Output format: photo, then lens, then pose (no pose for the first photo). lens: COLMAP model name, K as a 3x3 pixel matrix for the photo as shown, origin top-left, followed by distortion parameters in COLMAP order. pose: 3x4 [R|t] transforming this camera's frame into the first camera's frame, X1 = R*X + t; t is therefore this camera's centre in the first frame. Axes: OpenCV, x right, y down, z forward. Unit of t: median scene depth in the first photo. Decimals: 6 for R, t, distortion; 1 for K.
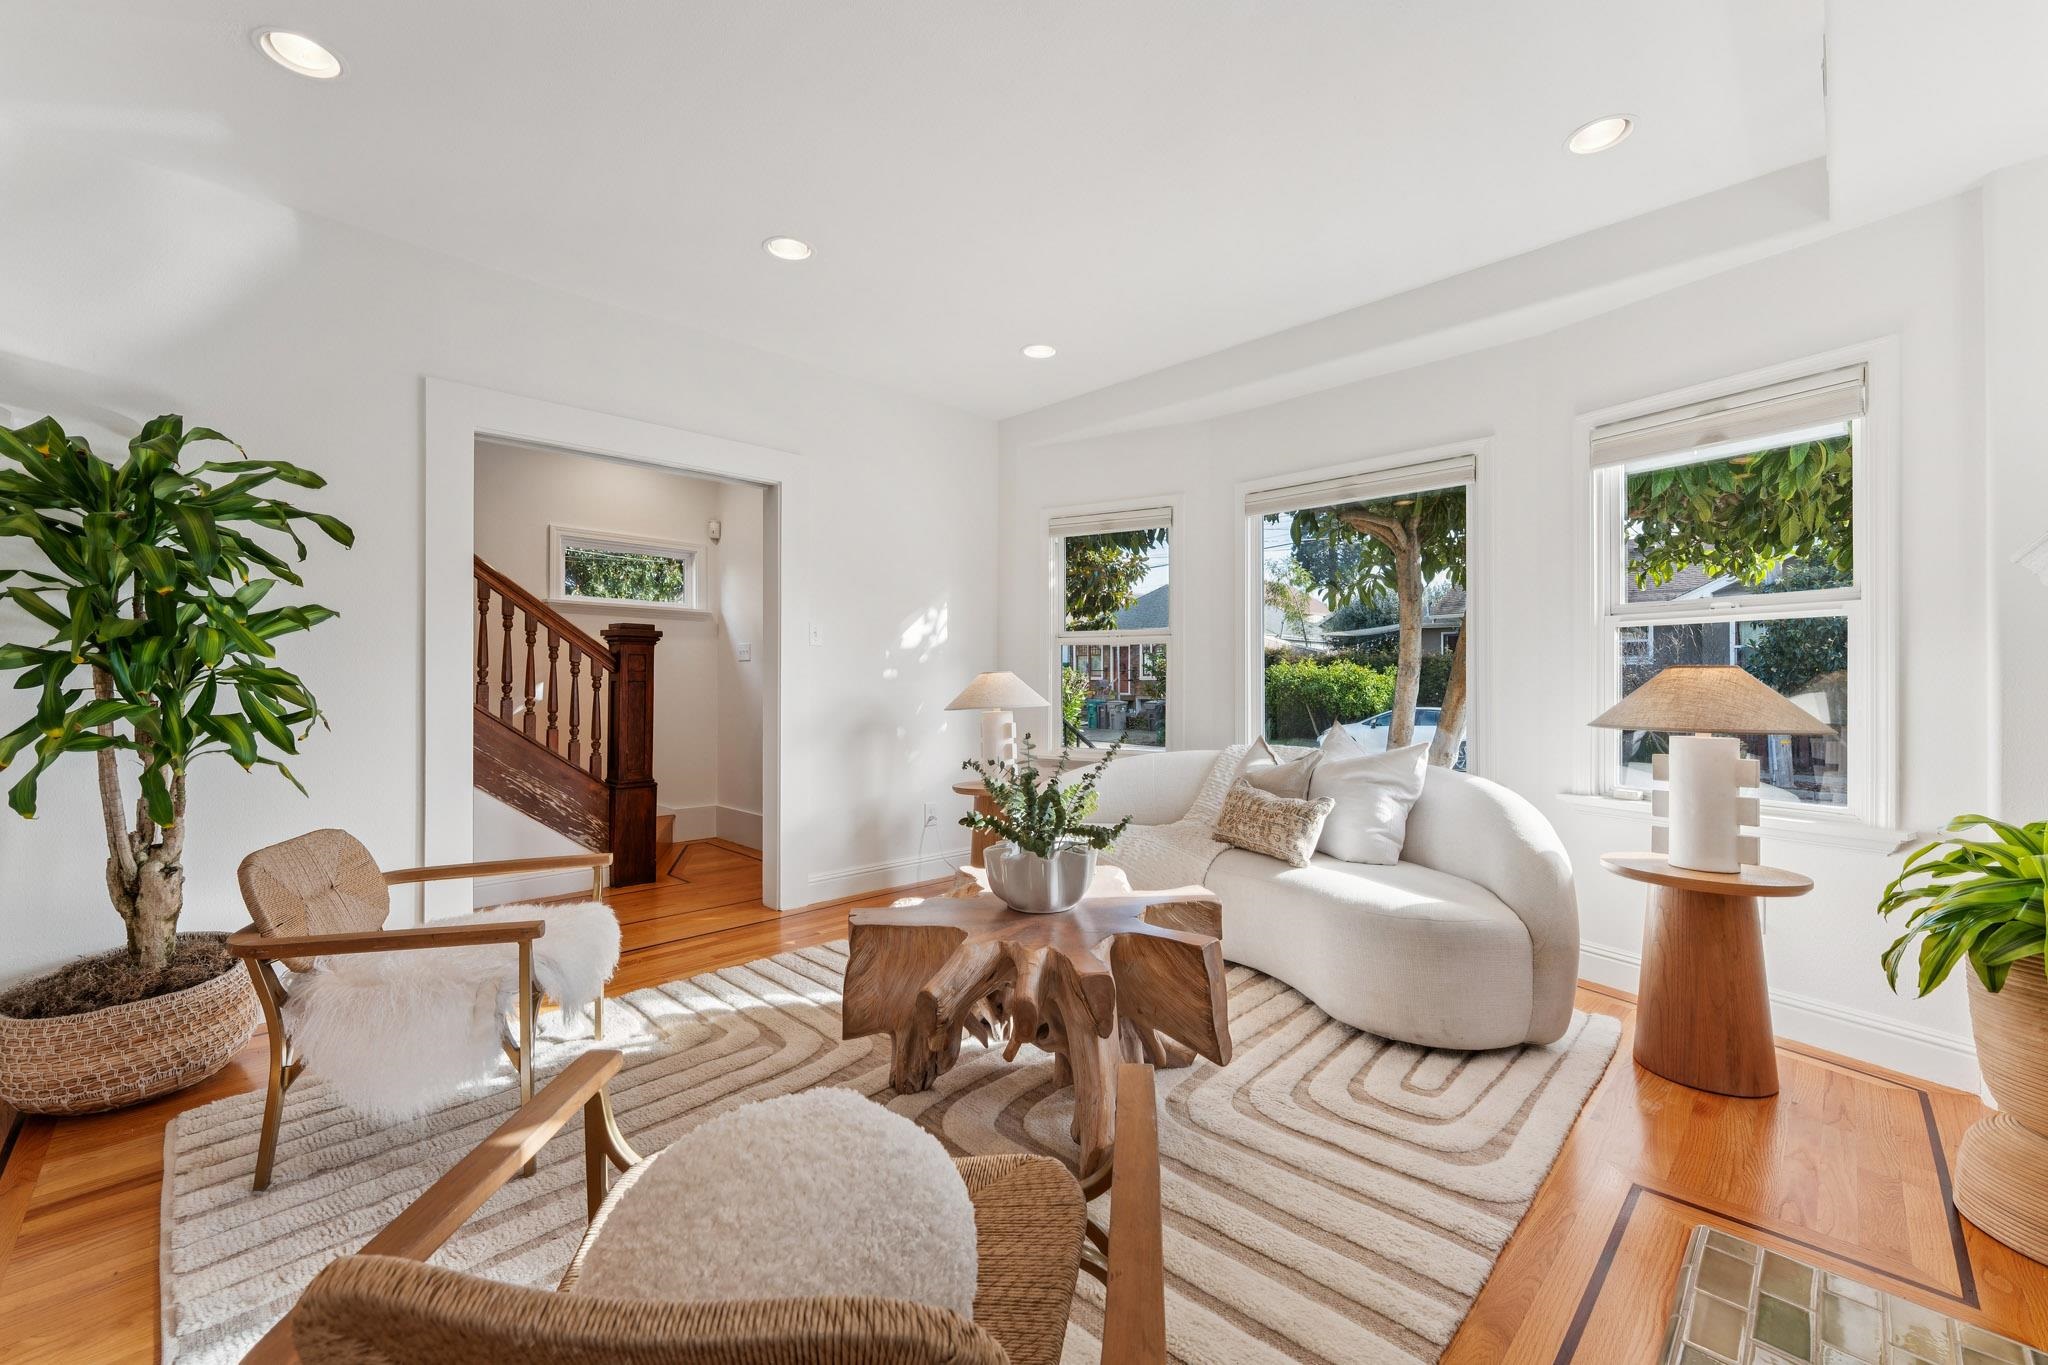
lens RADIAL K [[814.9, 0, 1019.2], [0, 814.9, 689.9], [0, 0, 1]] dist [-0.000716, -0.000831]
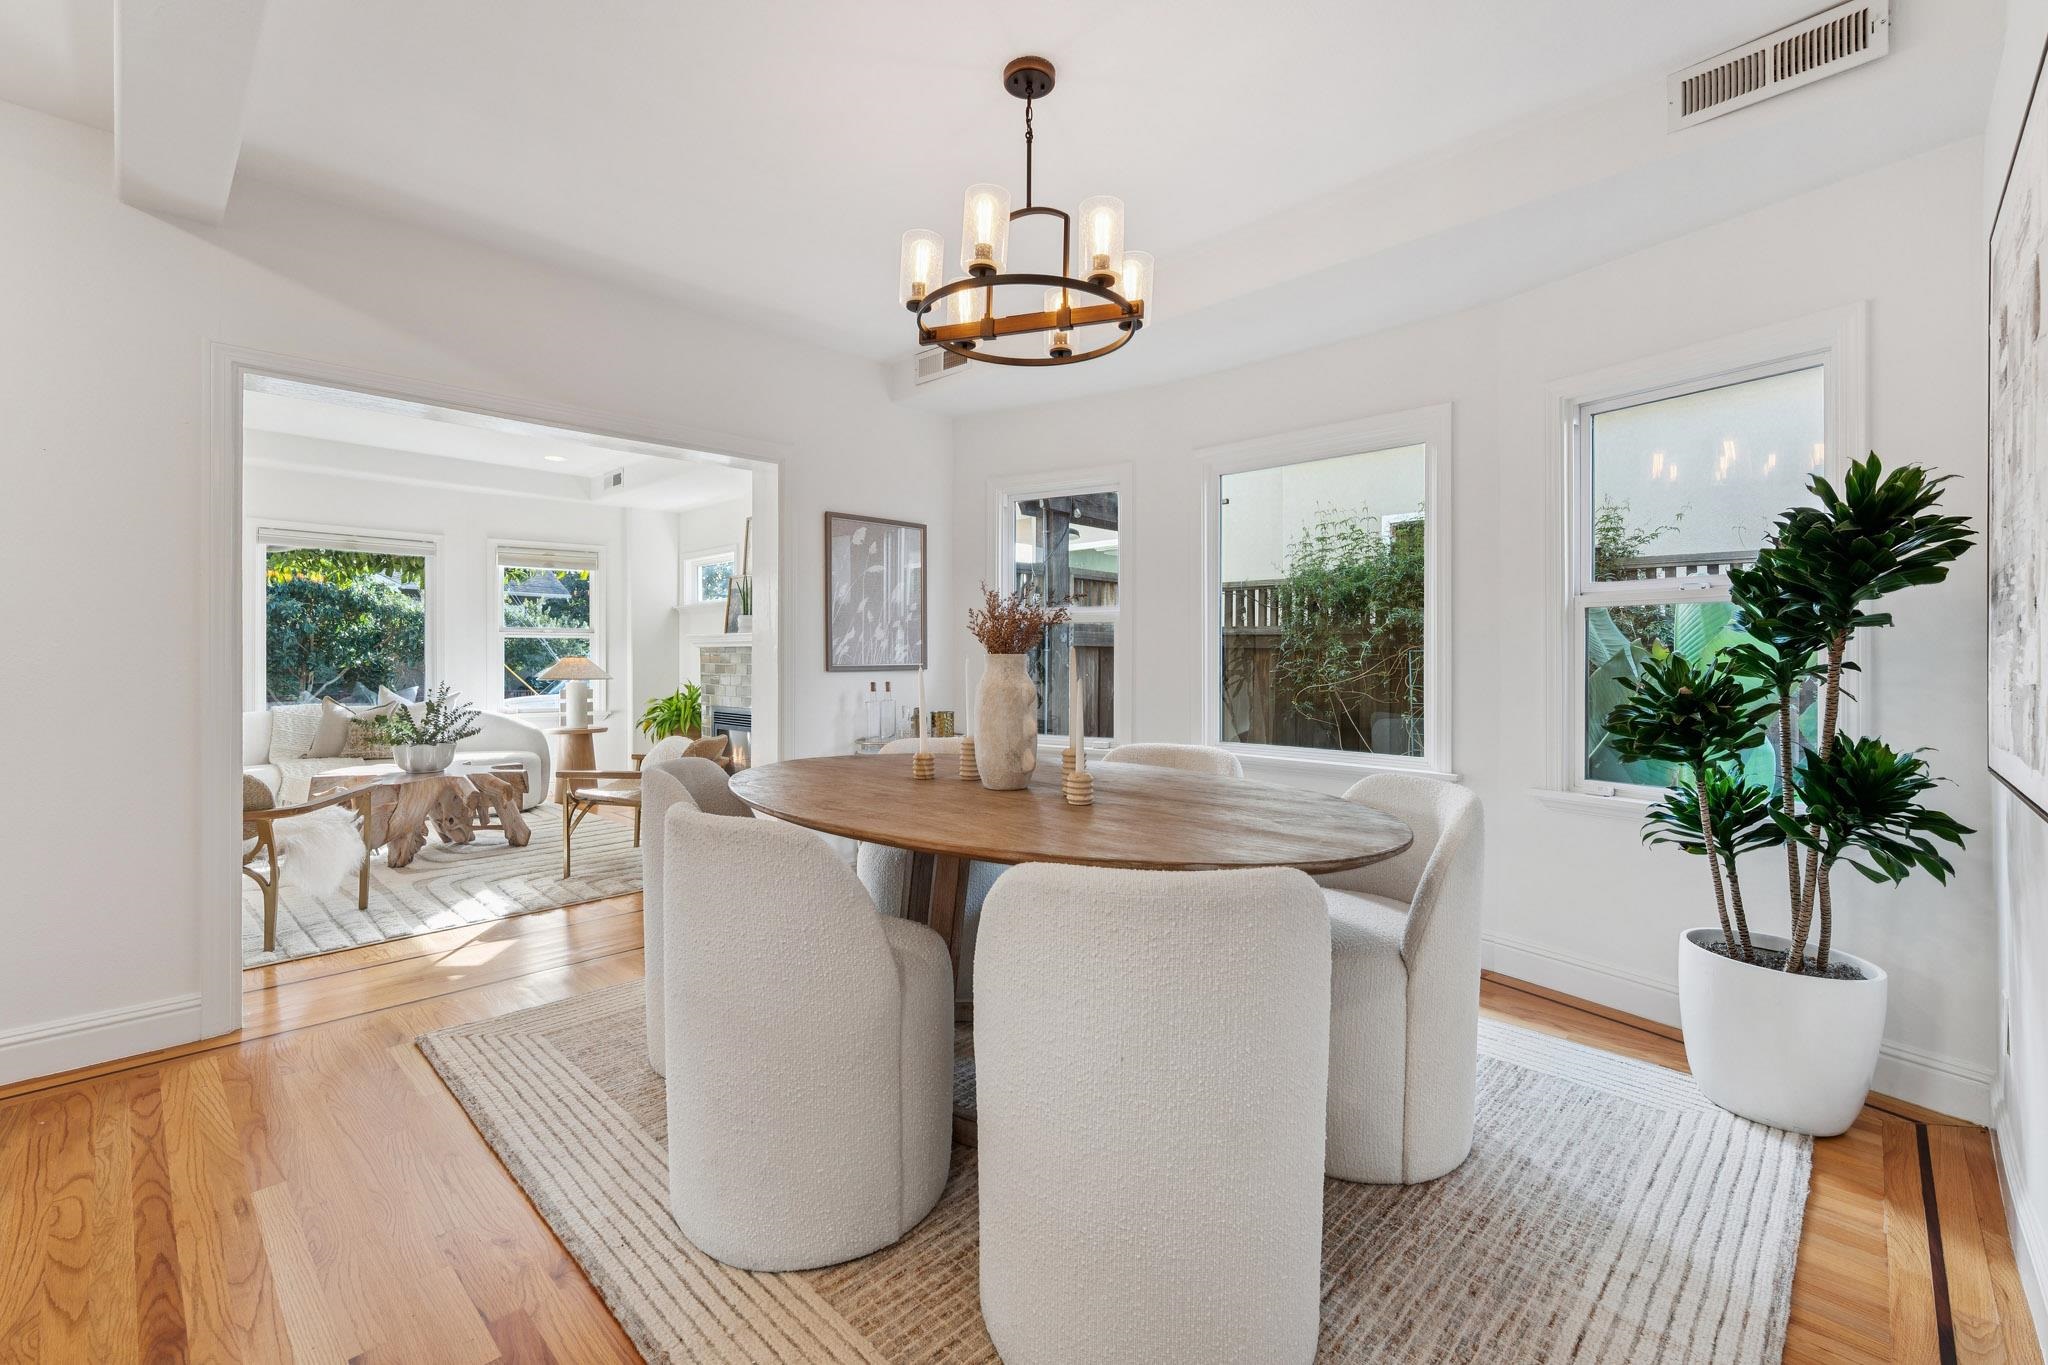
lens RADIAL K [[864.9, 0, 1017.8], [0, 864.9, 665.2], [0, 0, 1]] dist [-0.004386, -0.000278]
pose [[0.011606, -0.011832, 0.999863, -1.448612], [0.002175, 0.999928, 0.011807, -0.022040], [-0.999930, 0.002037, 0.011631, -0.387550]]
